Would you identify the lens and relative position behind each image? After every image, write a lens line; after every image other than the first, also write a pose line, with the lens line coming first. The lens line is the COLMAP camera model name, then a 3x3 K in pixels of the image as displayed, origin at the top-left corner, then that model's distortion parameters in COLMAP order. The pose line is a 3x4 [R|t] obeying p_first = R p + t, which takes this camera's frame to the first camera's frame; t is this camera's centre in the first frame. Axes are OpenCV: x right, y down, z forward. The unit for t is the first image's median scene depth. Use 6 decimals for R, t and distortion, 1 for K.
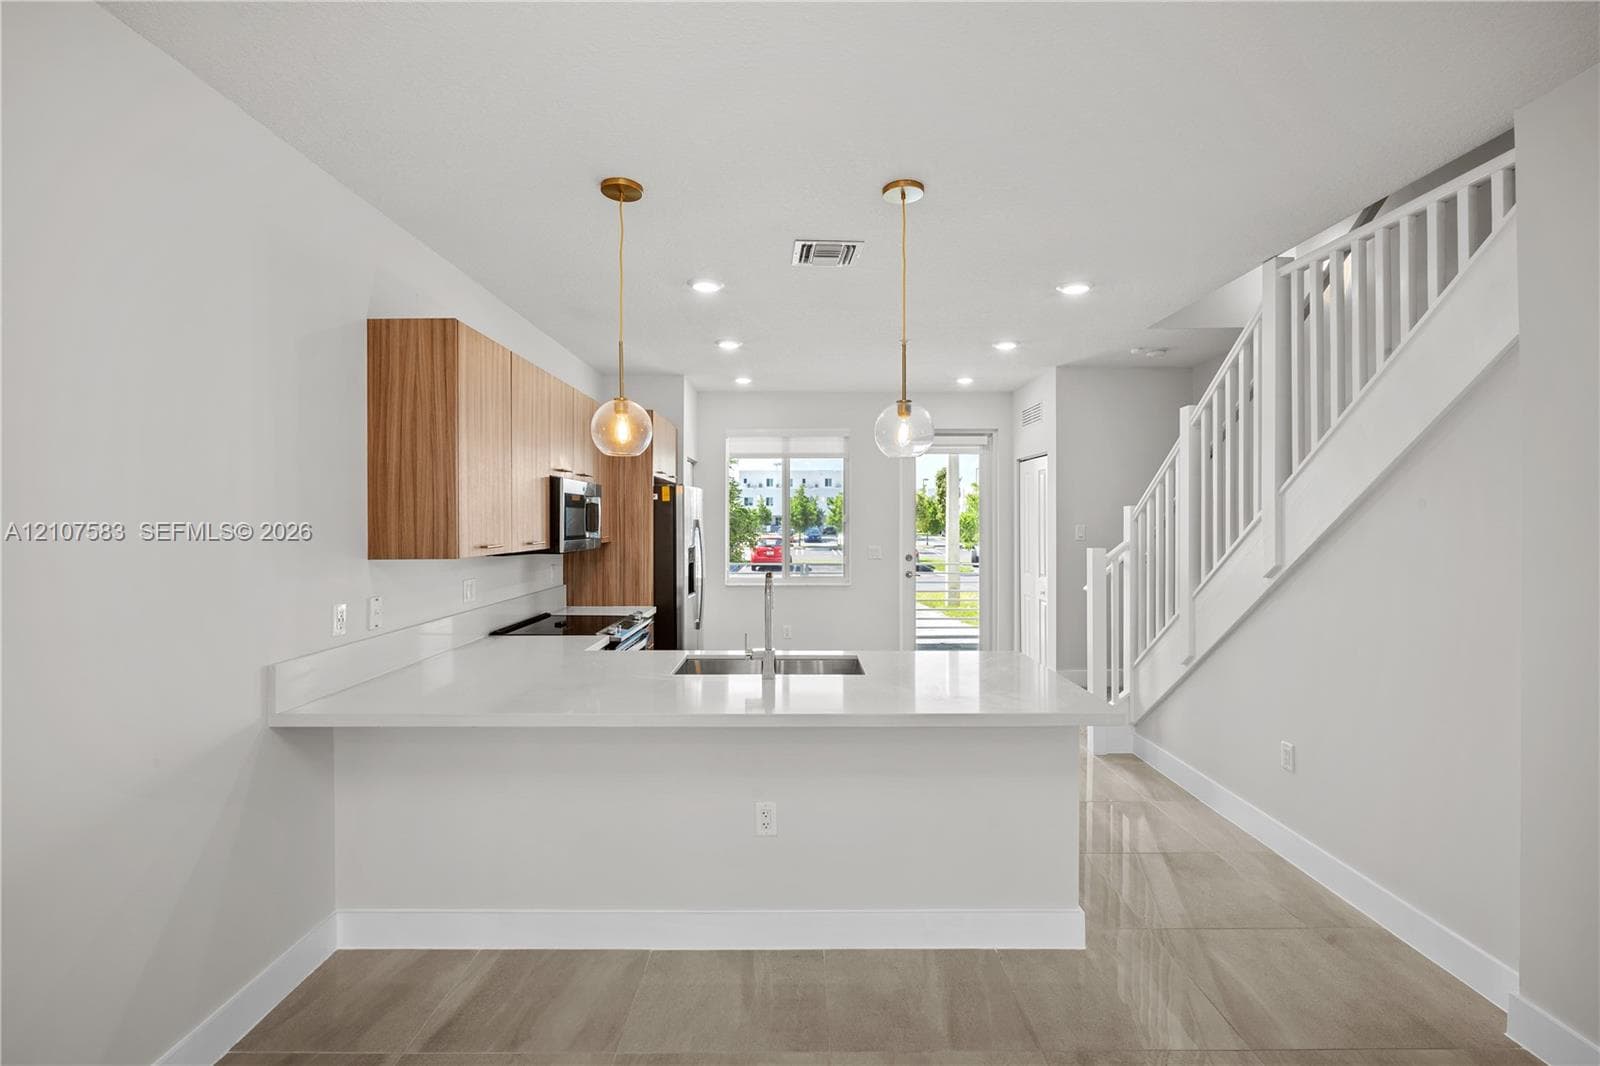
lens RADIAL K [[703.9, 0, 795.0], [0, 703.9, 523.1], [0, 0, 1]] dist [-0.001642, -0.000243]
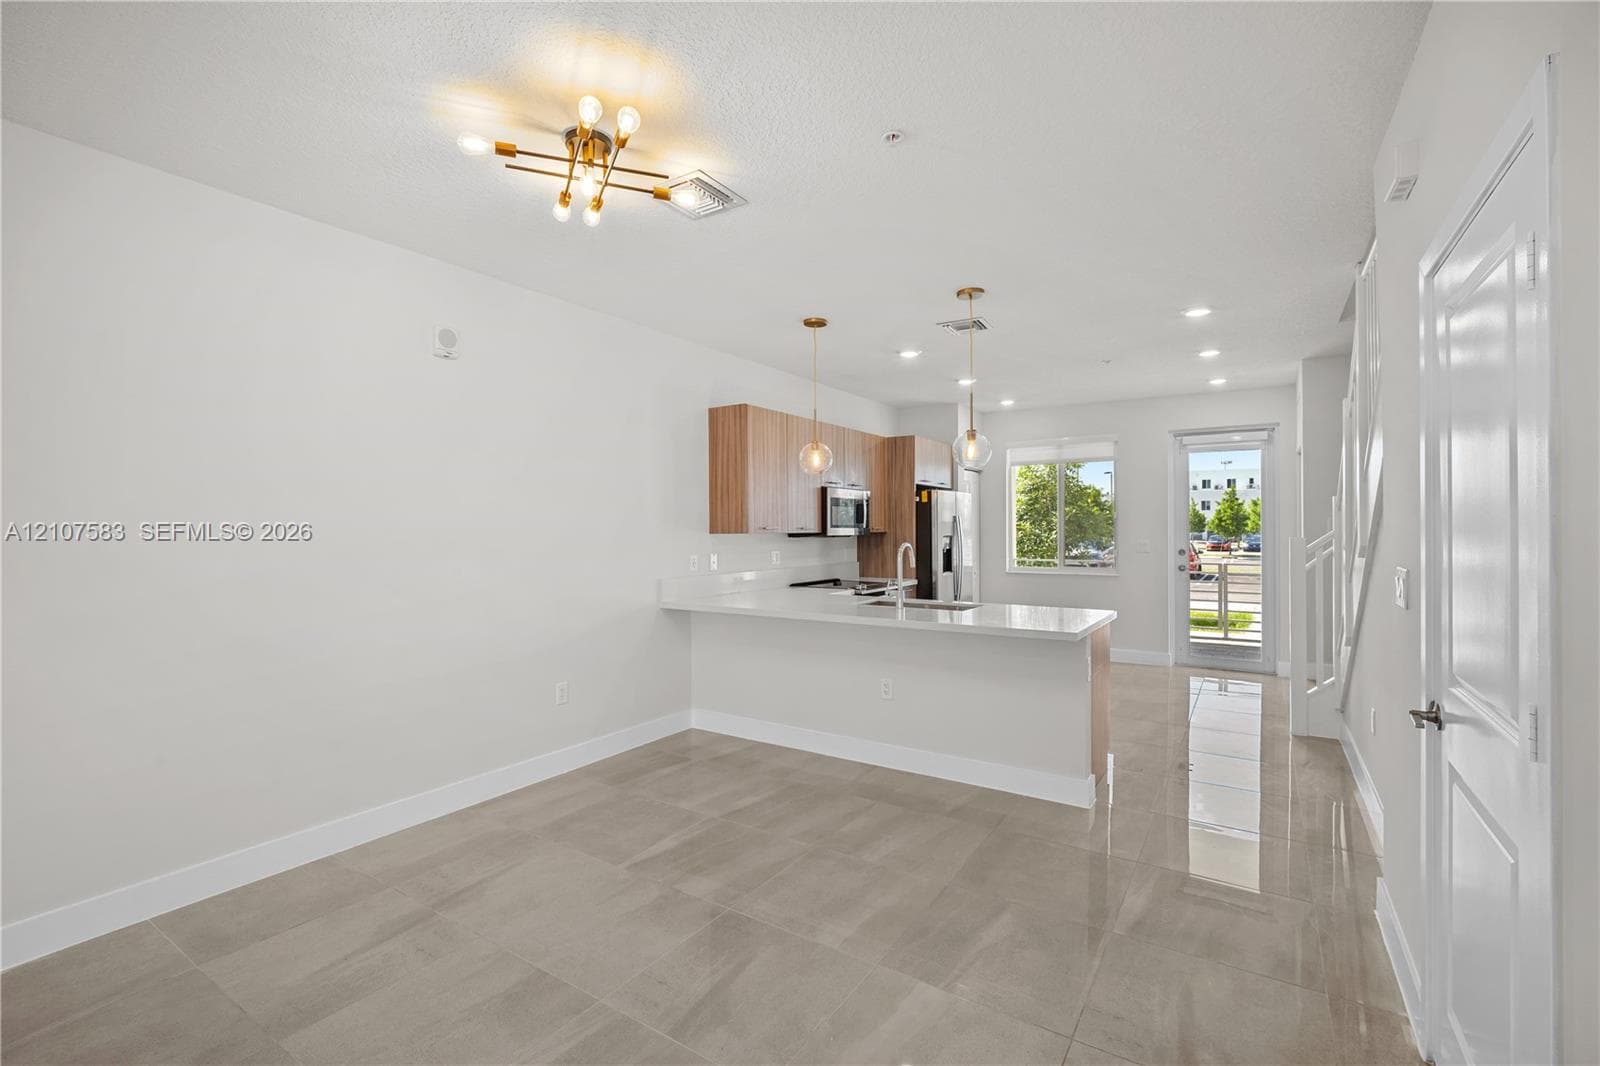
lens RADIAL K [[703.9, 0, 806.0], [0, 703.9, 531.6], [0, 0, 1]] dist [-0.001642, -0.000243]
pose [[0.839196, 0.000517, -0.543829, 0.480461], [-0.000141, 1.000000, 0.000732, 0.032432], [0.543829, -0.000538, 0.839196, -0.340957]]
